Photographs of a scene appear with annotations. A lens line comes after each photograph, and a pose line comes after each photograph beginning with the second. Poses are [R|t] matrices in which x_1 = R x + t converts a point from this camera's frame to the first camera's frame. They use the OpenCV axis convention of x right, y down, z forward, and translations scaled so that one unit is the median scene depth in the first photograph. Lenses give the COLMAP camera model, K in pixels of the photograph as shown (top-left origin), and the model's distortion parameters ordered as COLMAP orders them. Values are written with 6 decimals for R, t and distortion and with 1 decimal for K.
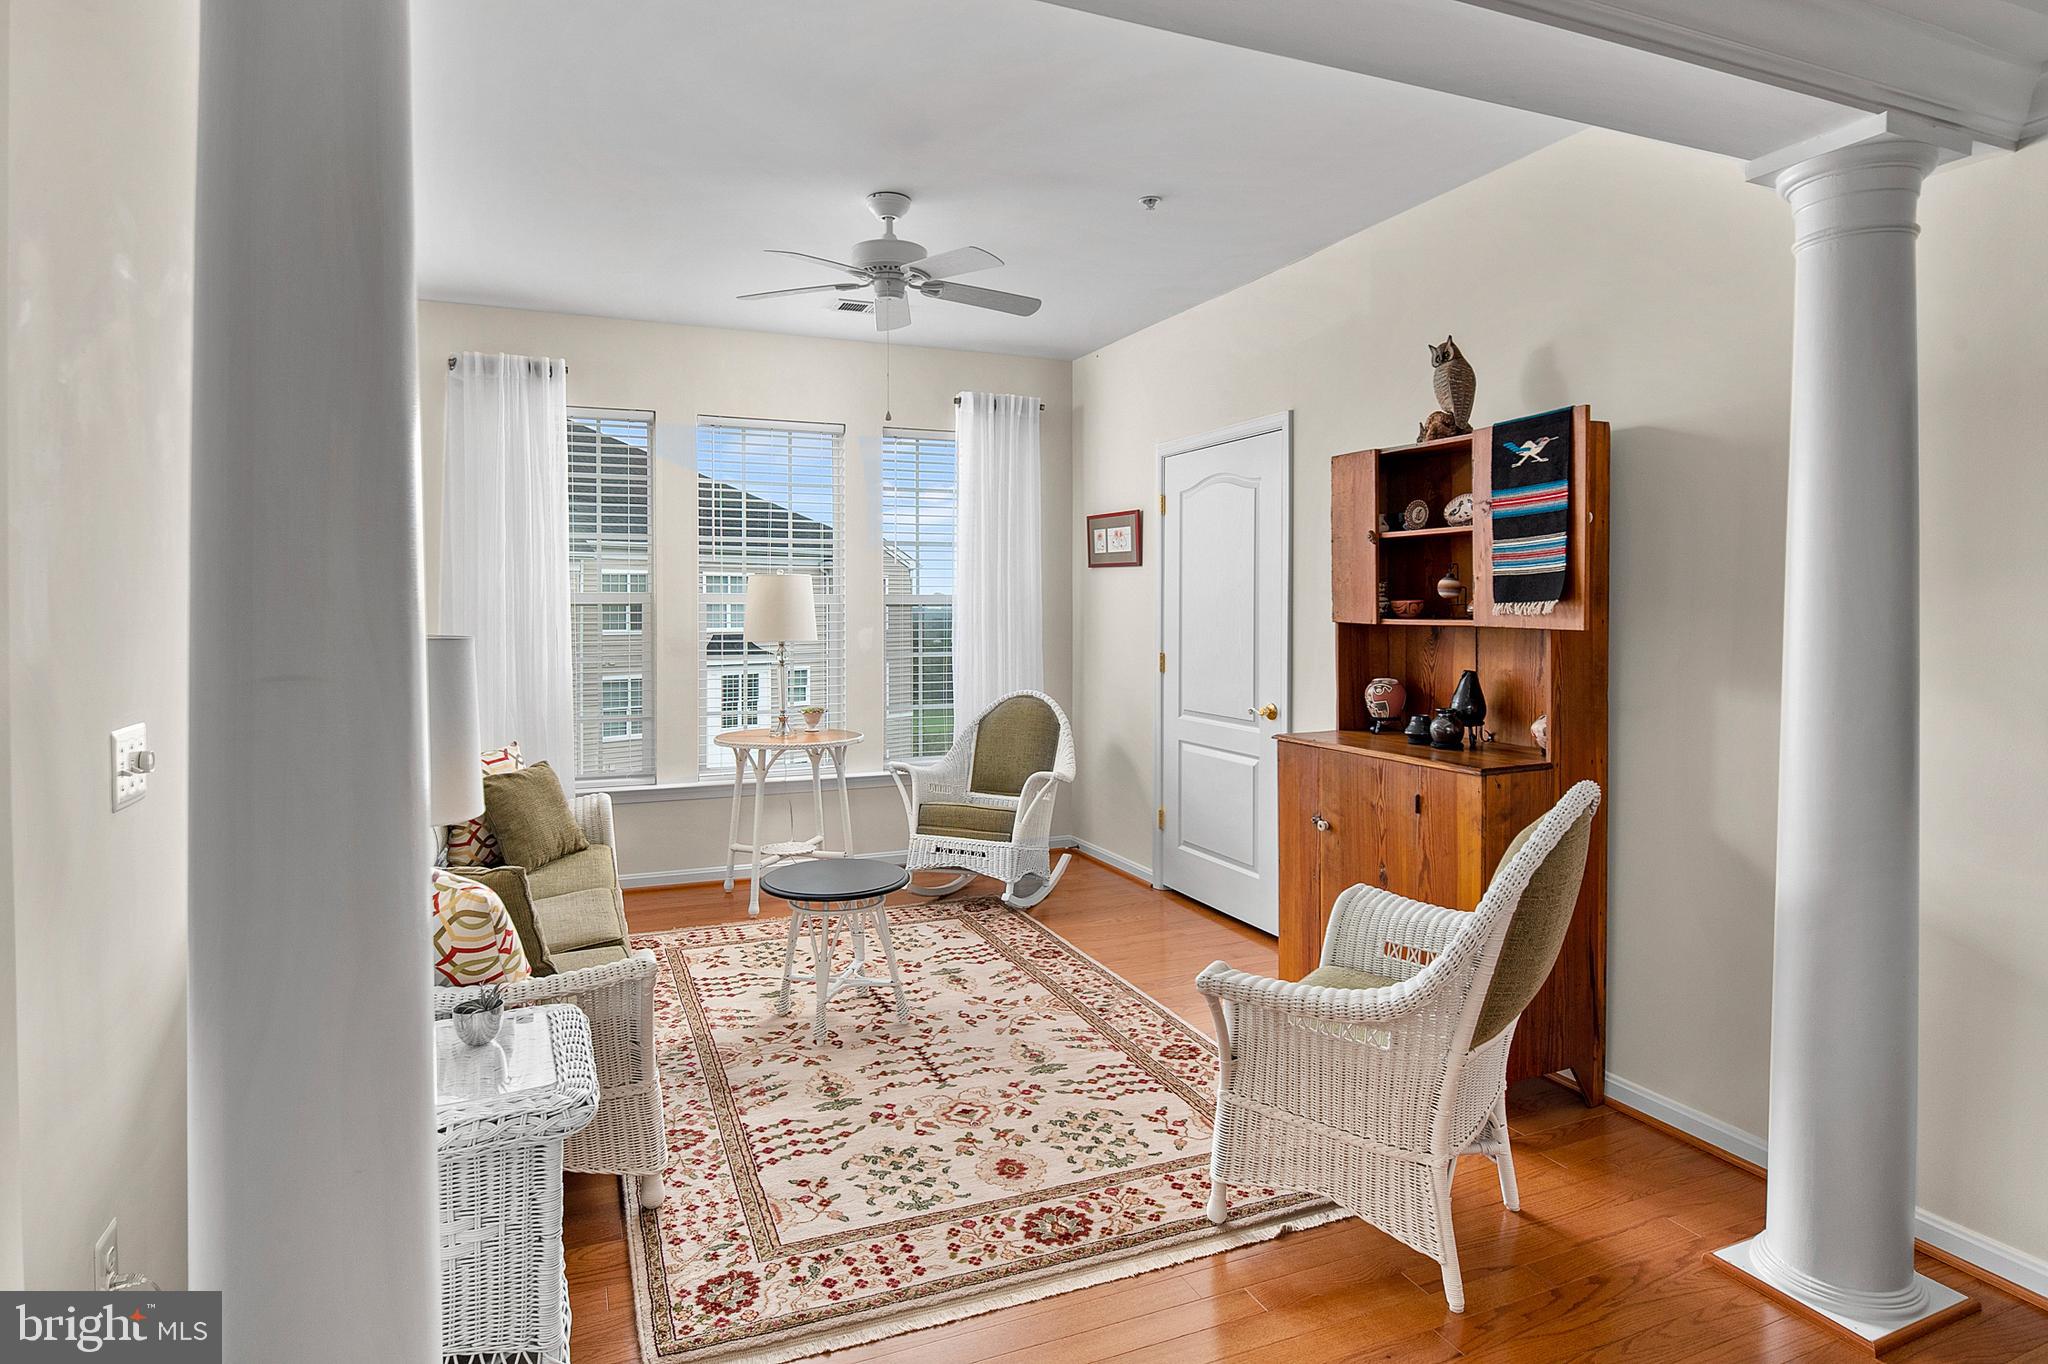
lens RADIAL K [[1109.8, 0, 1022.3], [0, 1109.8, 618.5], [0, 0, 1]] dist [-0.013491, -0.000509]
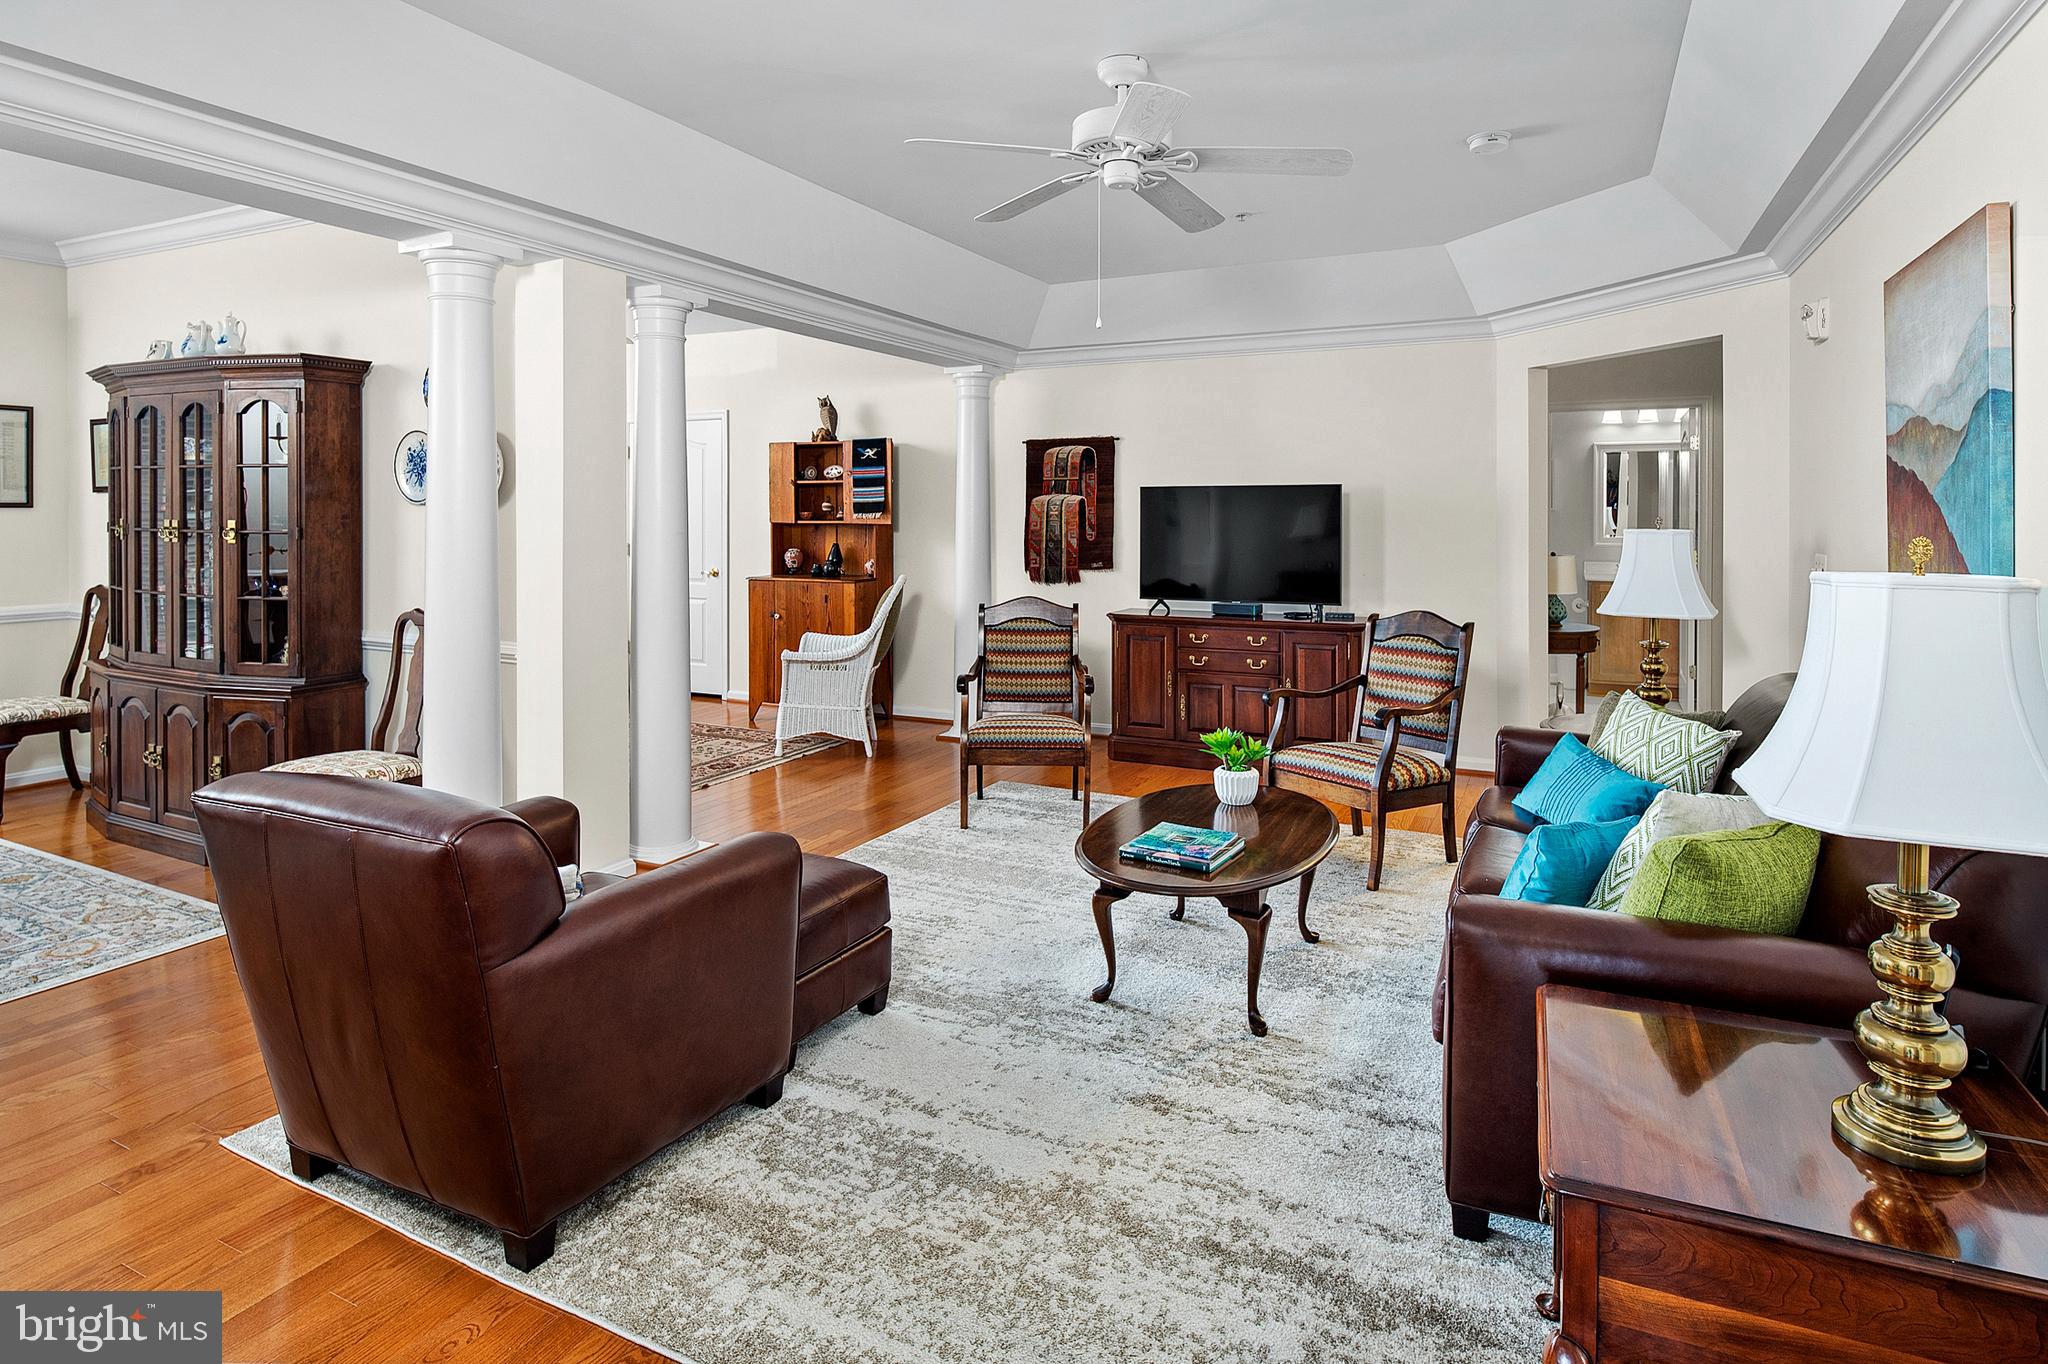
lens RADIAL K [[1115.2, 0, 1024.0], [0, 1115.2, 682.0], [0, 0, 1]] dist [-0.004320, -0.000638]
pose [[0.750755, -0.095128, 0.653696, -0.875060], [0.006133, 0.990538, 0.137103, 0.018173], [-0.660553, -0.098921, 0.744234, -1.046869]]
